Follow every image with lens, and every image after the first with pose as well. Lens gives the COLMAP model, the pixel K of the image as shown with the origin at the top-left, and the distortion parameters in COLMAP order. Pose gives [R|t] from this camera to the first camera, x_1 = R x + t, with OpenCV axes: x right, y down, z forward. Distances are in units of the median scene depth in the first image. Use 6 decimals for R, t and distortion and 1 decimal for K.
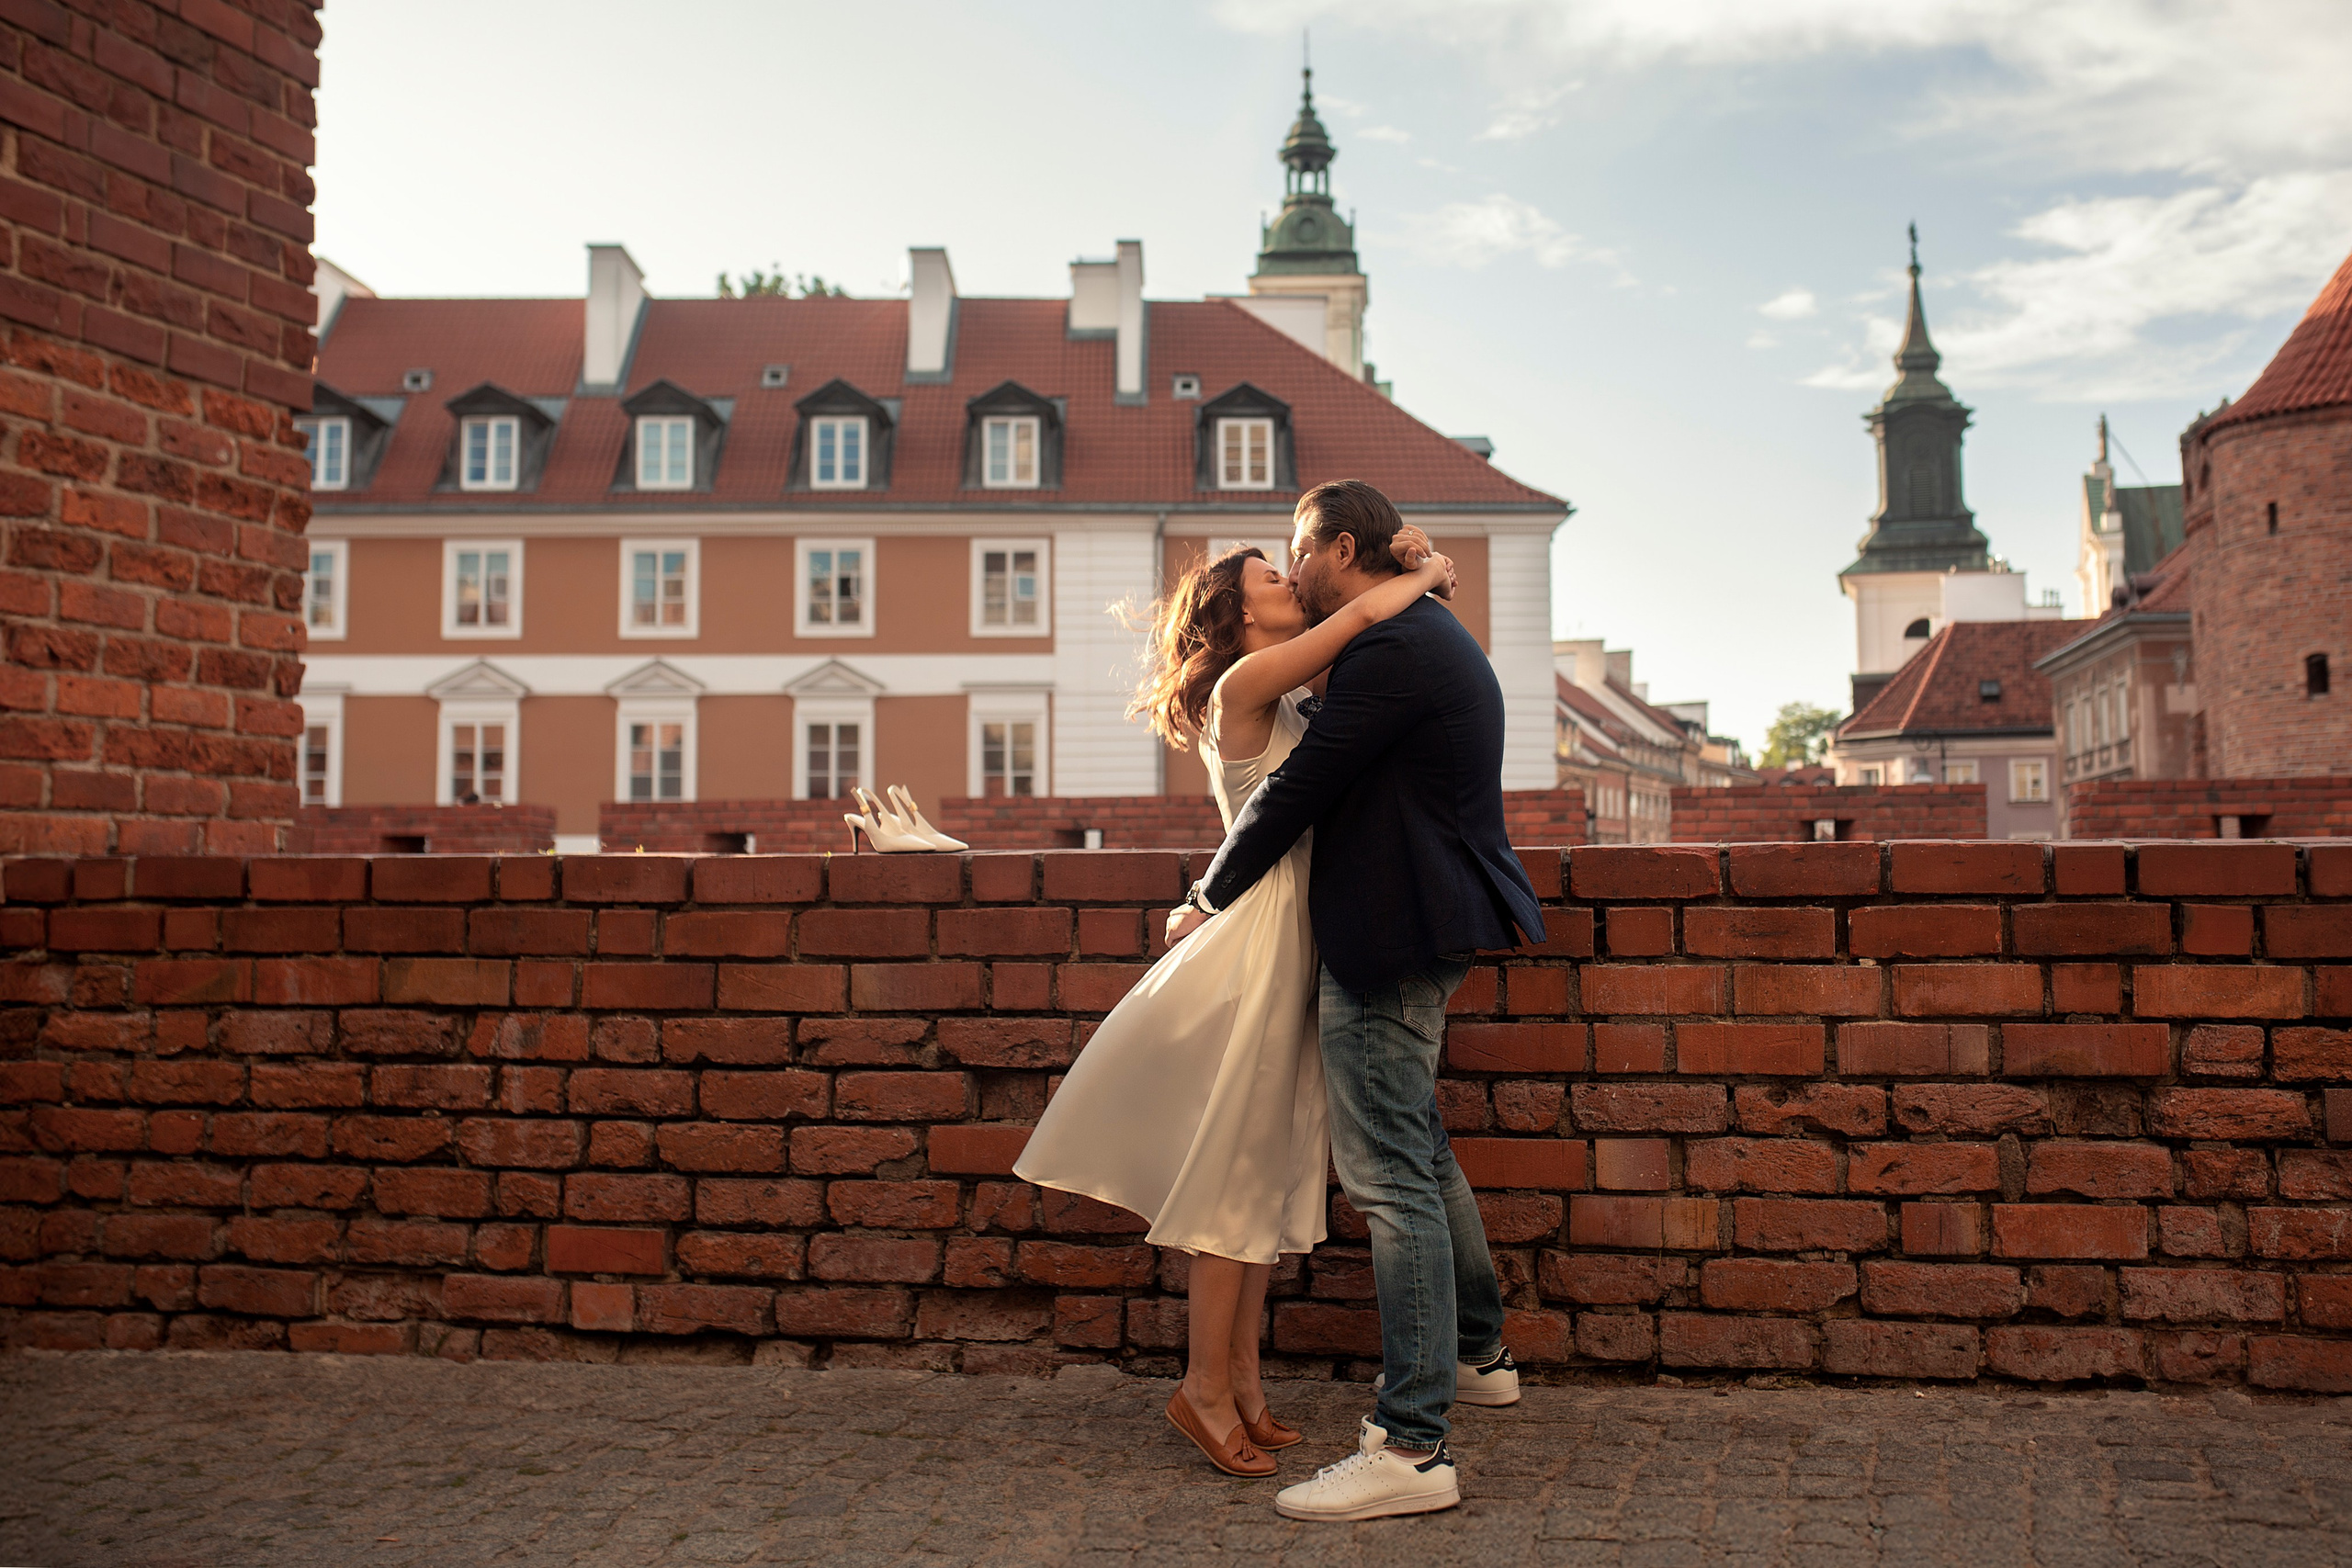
lens RADIAL K [[2446.7, 0, 1249.8], [0, 2446.7, 673.6], [0, 0, 1]] dist [-0.028907, 0.000000]
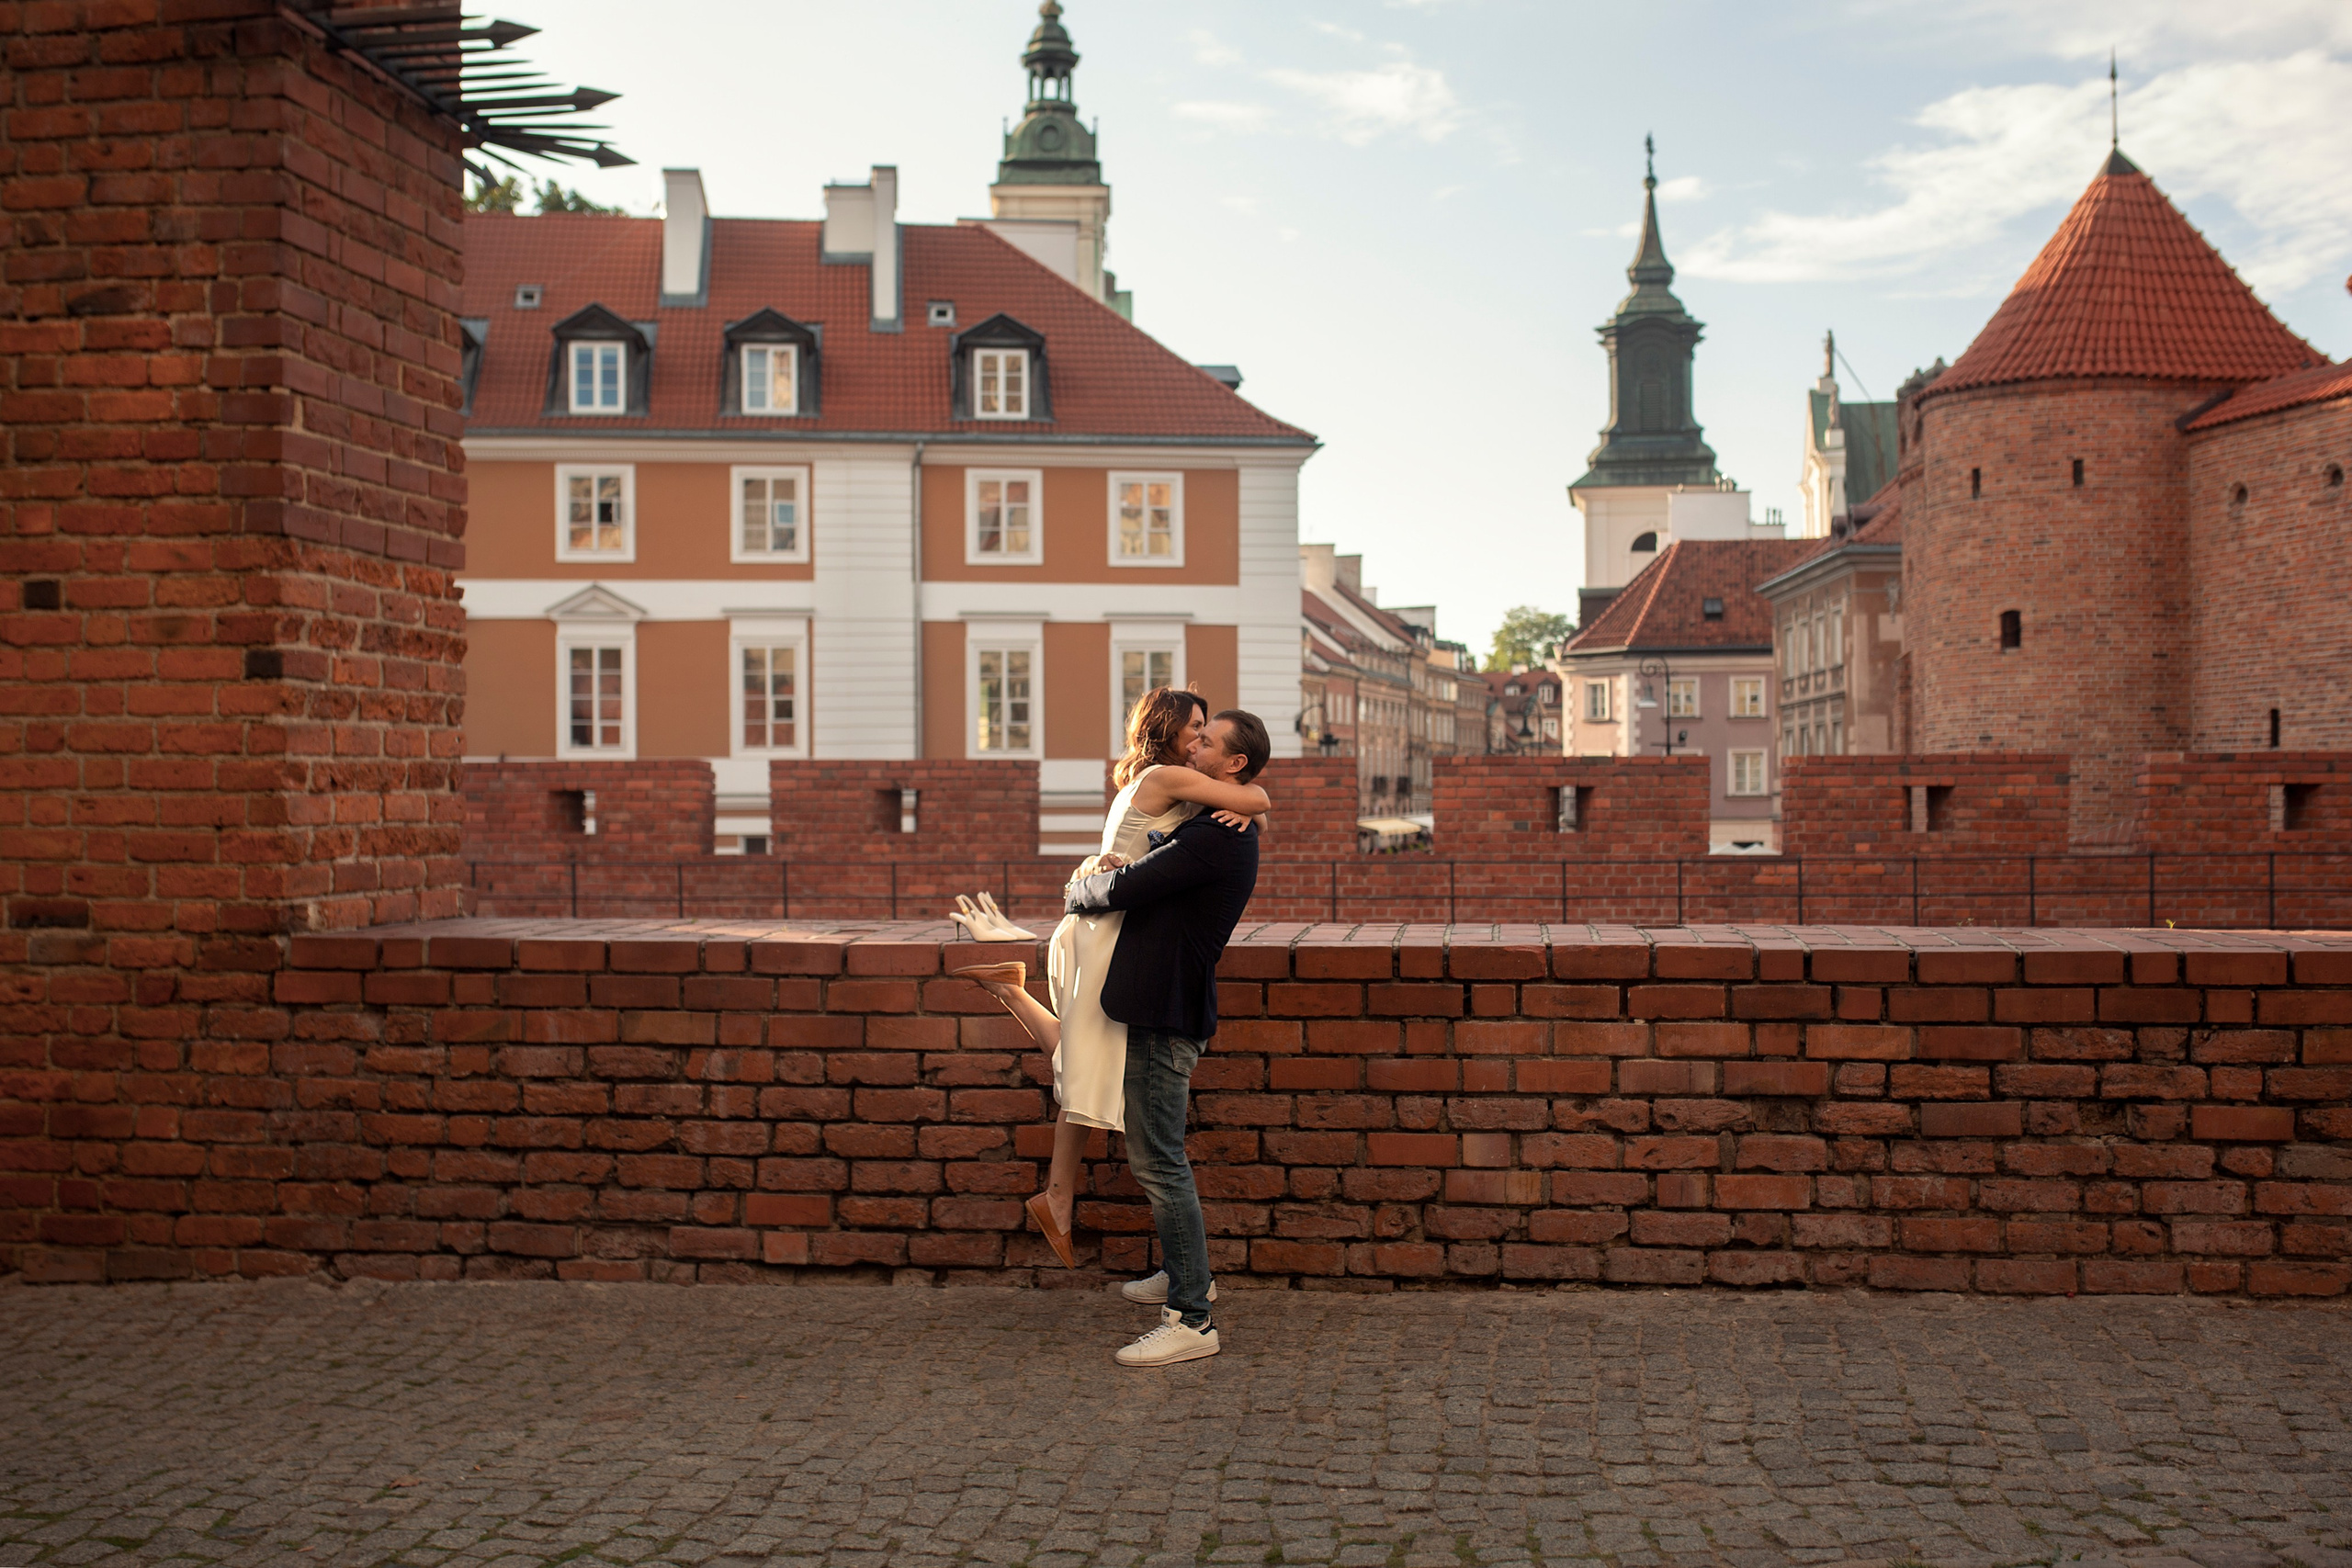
lens RADIAL K [[2446.7, 0, 1176.6], [0, 2446.7, 790.6], [0, 0, 1]] dist [-0.028907, 0.000000]
pose [[0.996838, 0.002097, 0.079430, -0.140945], [-0.008940, 0.996264, 0.085892, -0.136457], [-0.078954, -0.086330, 0.993133, -0.435828]]
